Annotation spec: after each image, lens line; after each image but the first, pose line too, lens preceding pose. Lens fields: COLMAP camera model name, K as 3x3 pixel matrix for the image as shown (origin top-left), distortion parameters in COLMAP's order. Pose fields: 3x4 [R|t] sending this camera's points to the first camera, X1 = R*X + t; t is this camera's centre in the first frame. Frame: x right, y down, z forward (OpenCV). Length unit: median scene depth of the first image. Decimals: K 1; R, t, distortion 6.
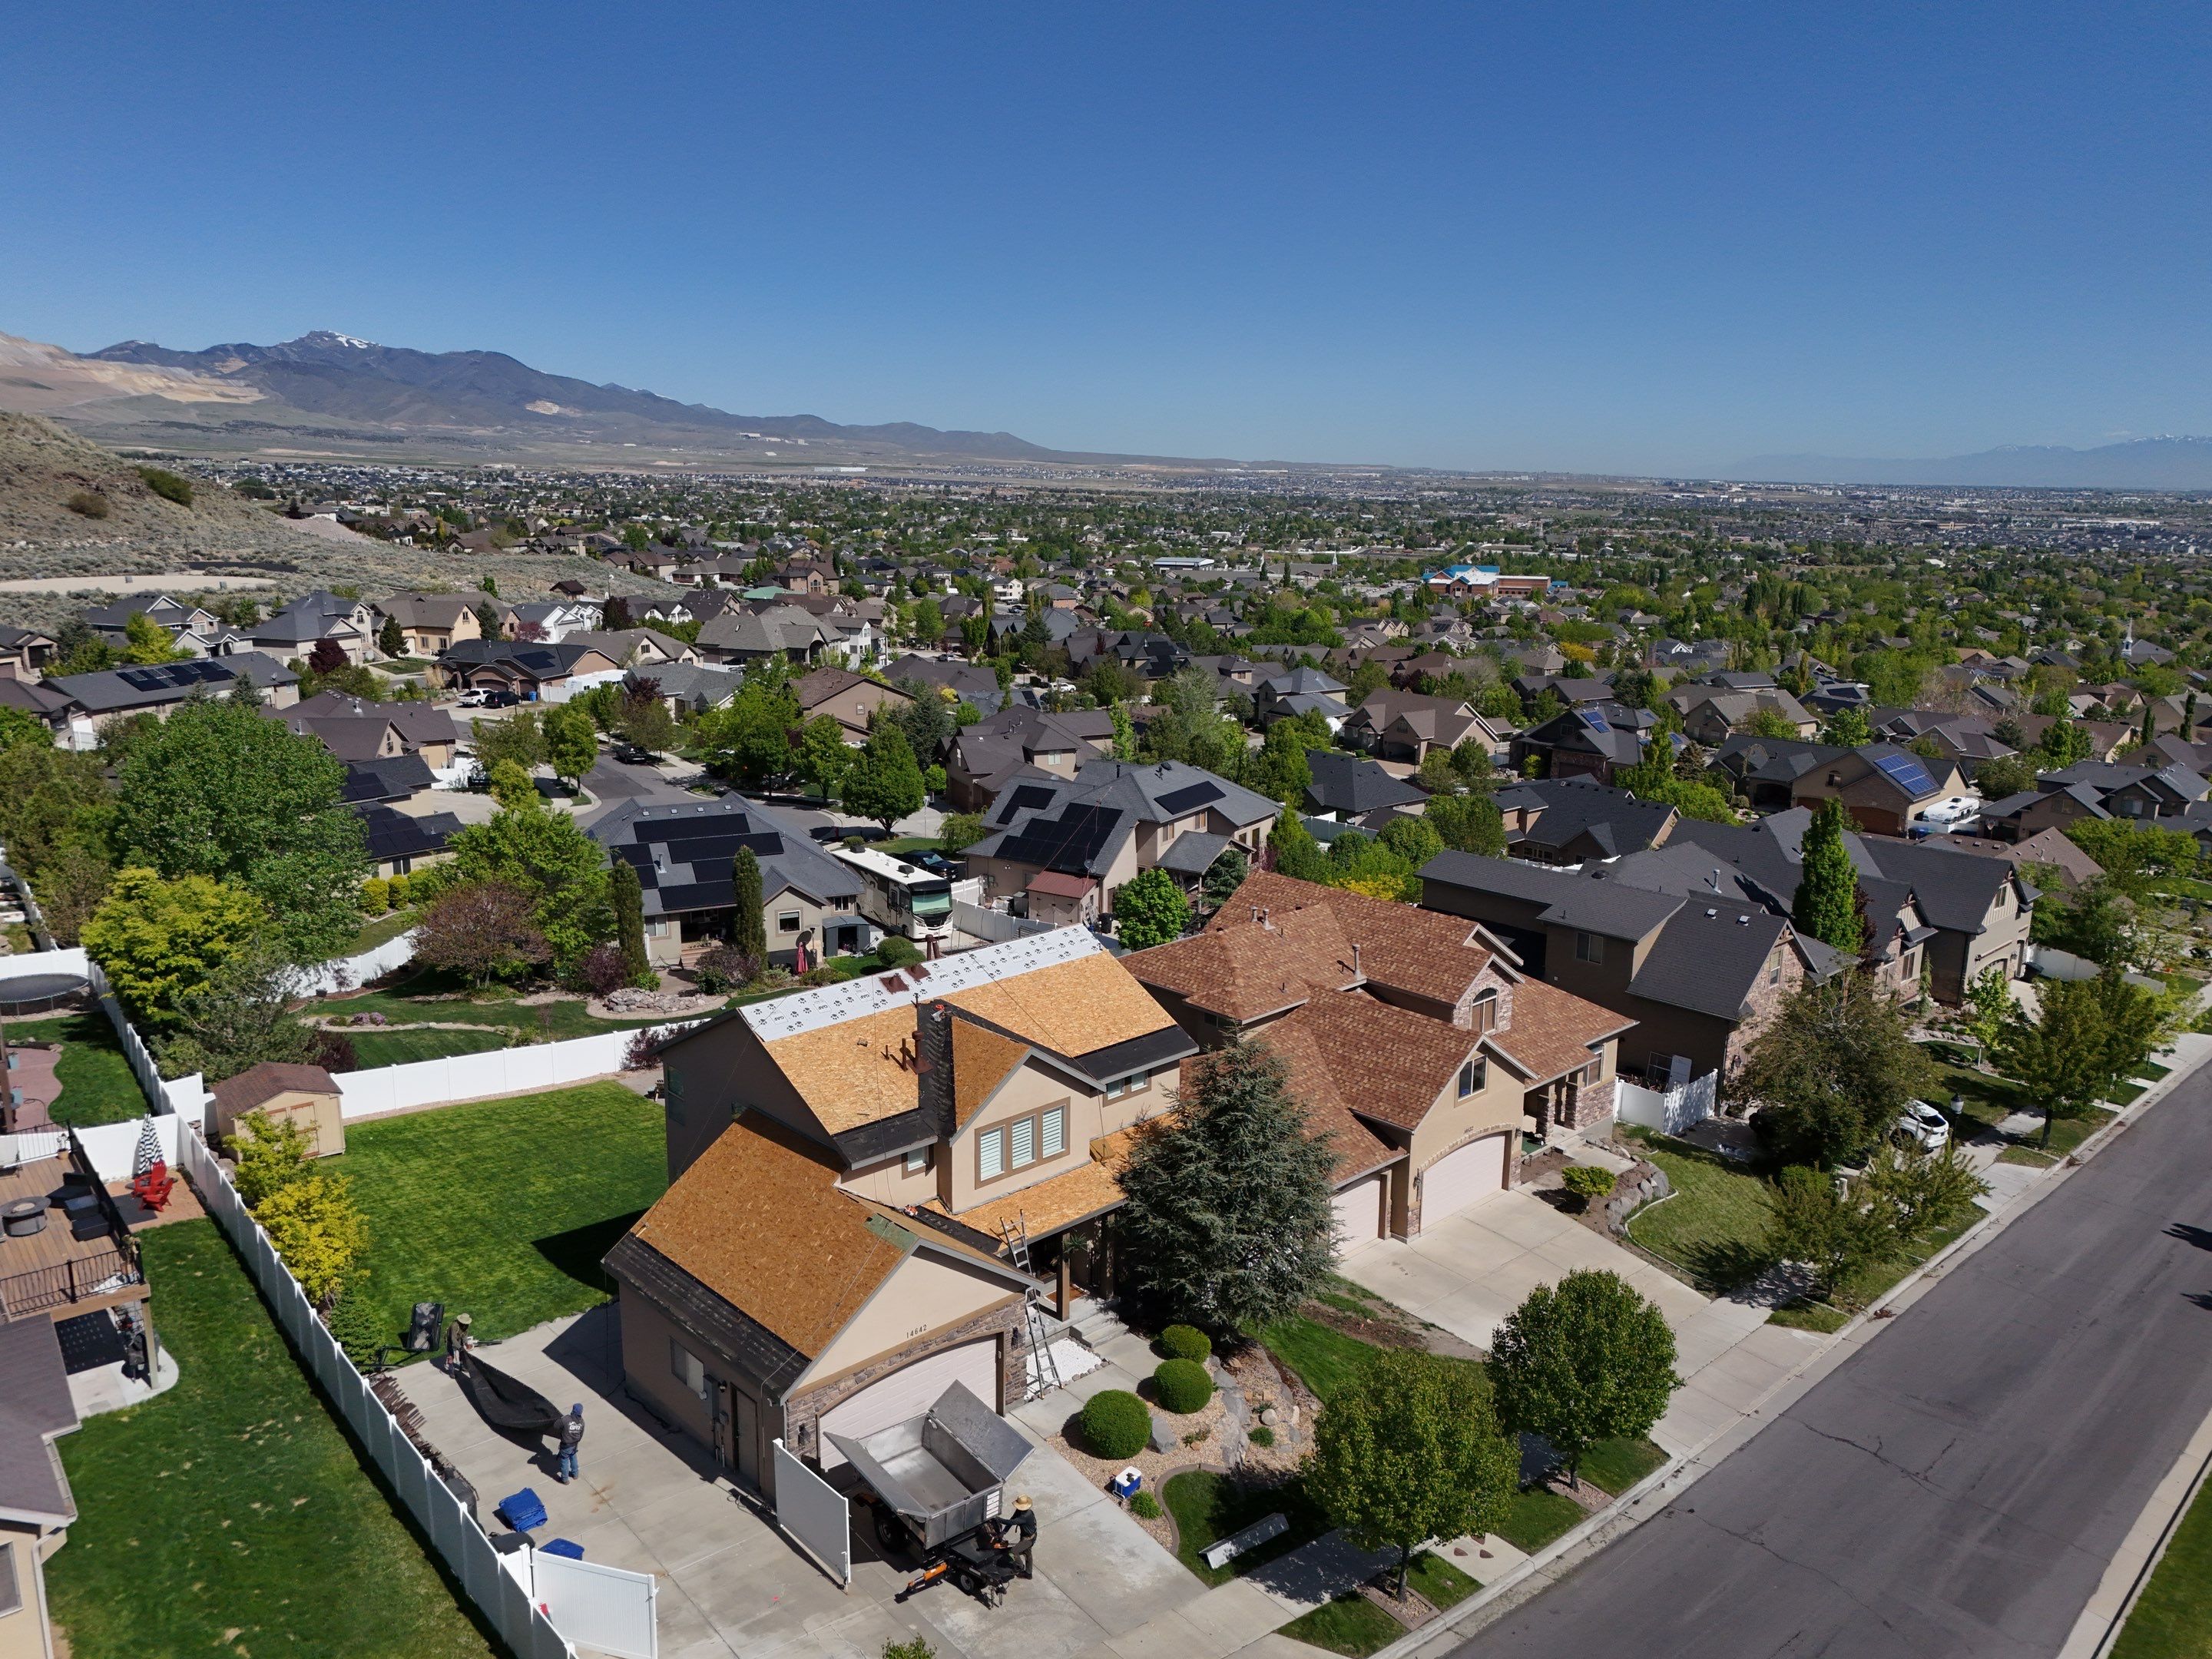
lens RADIAL K [[1624.5, 0, 1113.0], [0, 1624.5, 837.9], [0, 0, 1]] dist [0.070124, -0.060178]
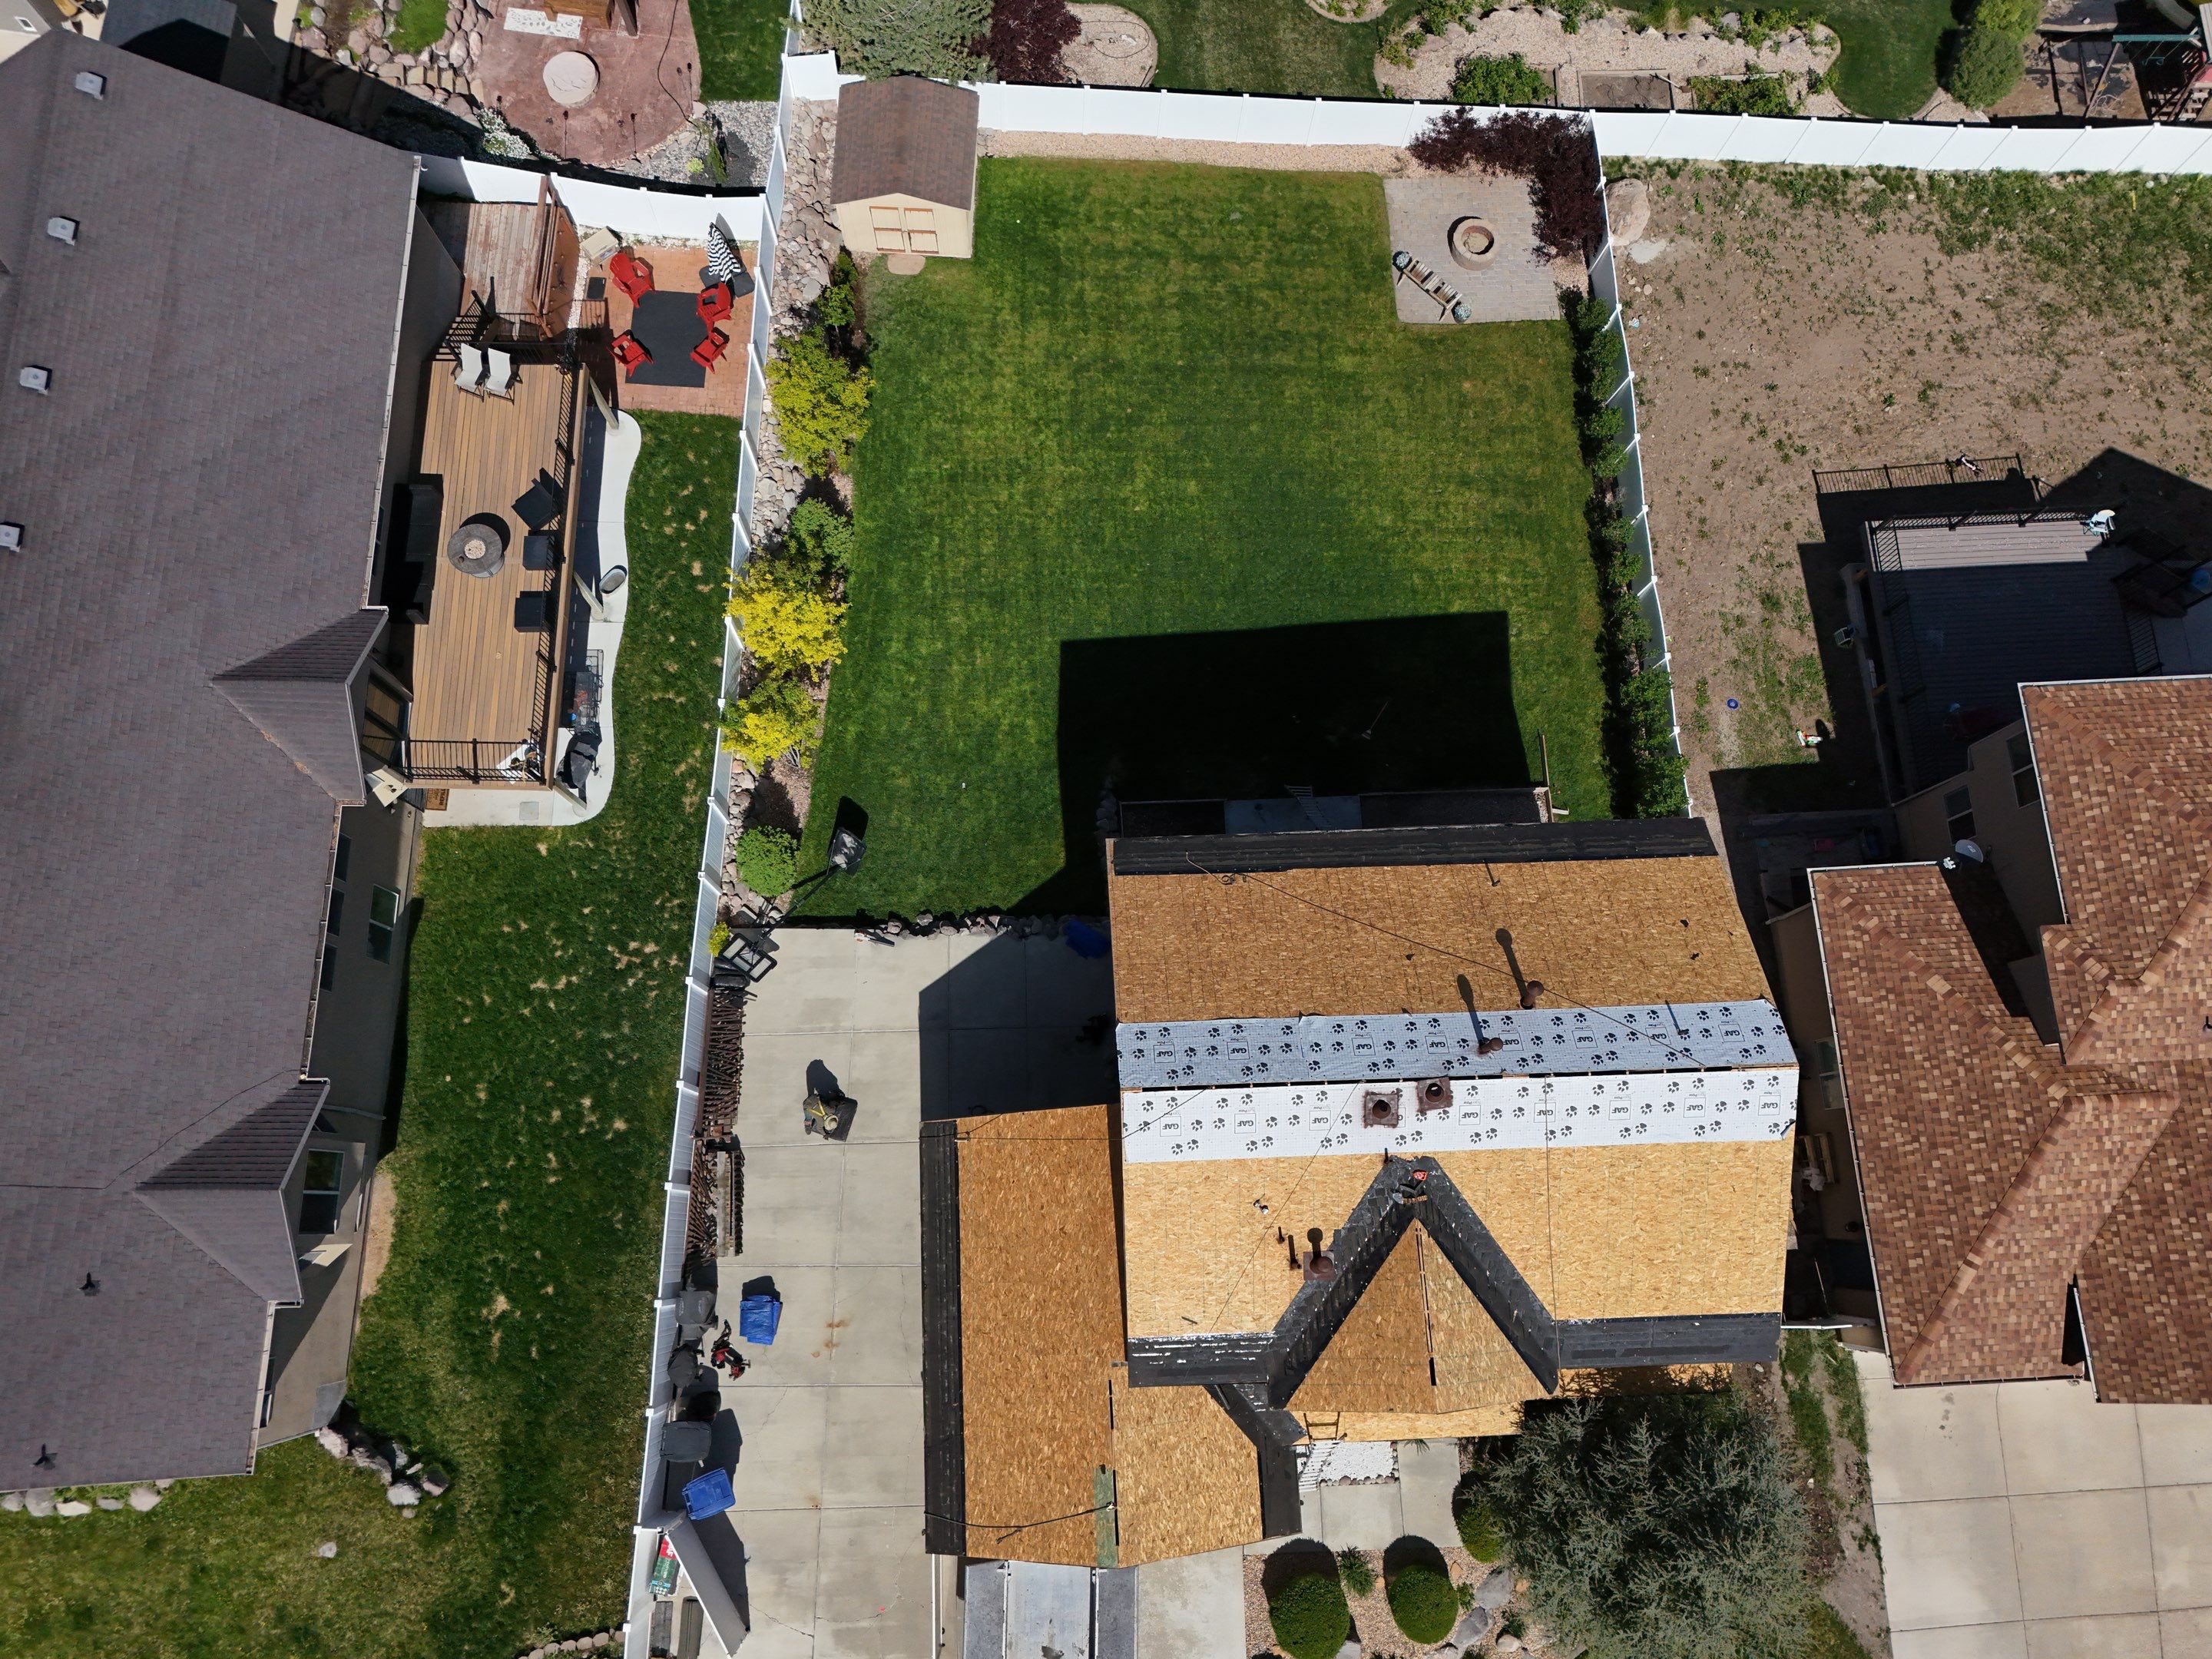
lens RADIAL K [[1624.5, 0, 1107.7], [0, 1624.5, 838.6], [0, 0, 1]] dist [0.070124, -0.060178]
pose [[0.759951, 0.634932, -0.139053, -0.109473], [-0.163613, 0.393911, 0.904469, -0.289710], [0.629051, -0.664601, 0.403237, 0.417037]]
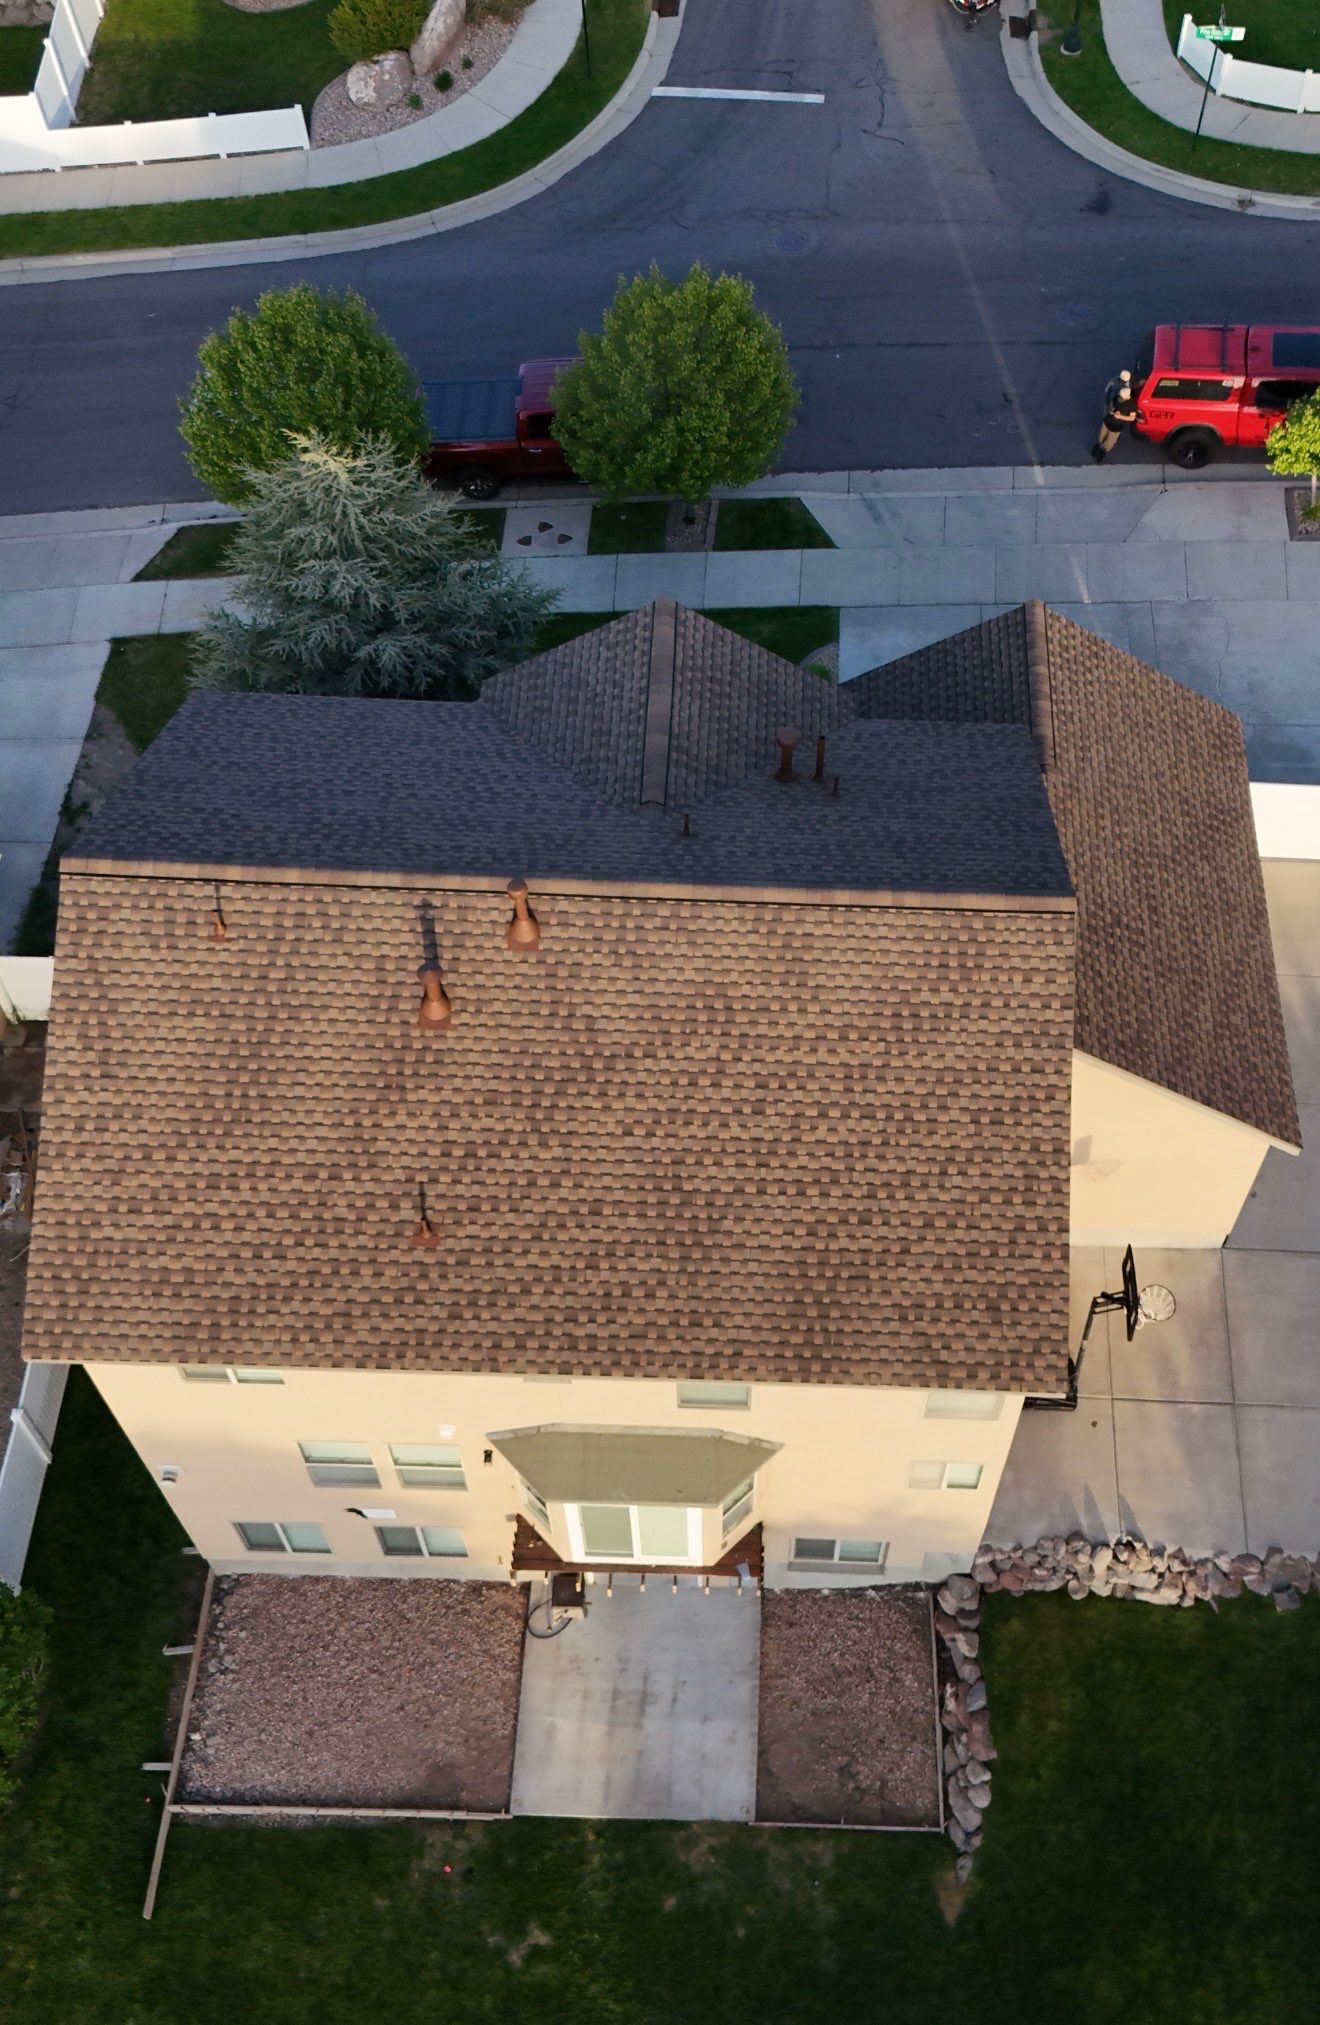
lens RADIAL K [[2044.1, 0, 765.7], [0, 2044.1, 989.3], [0, 0, 1]] dist [0.027457, 0.000000]
pose [[-0.711084, -0.590433, 0.381769, -0.213815], [0.129824, 0.423383, 0.896601, -0.219841], [-0.691017, 0.687121, -0.224409, 0.636287]]
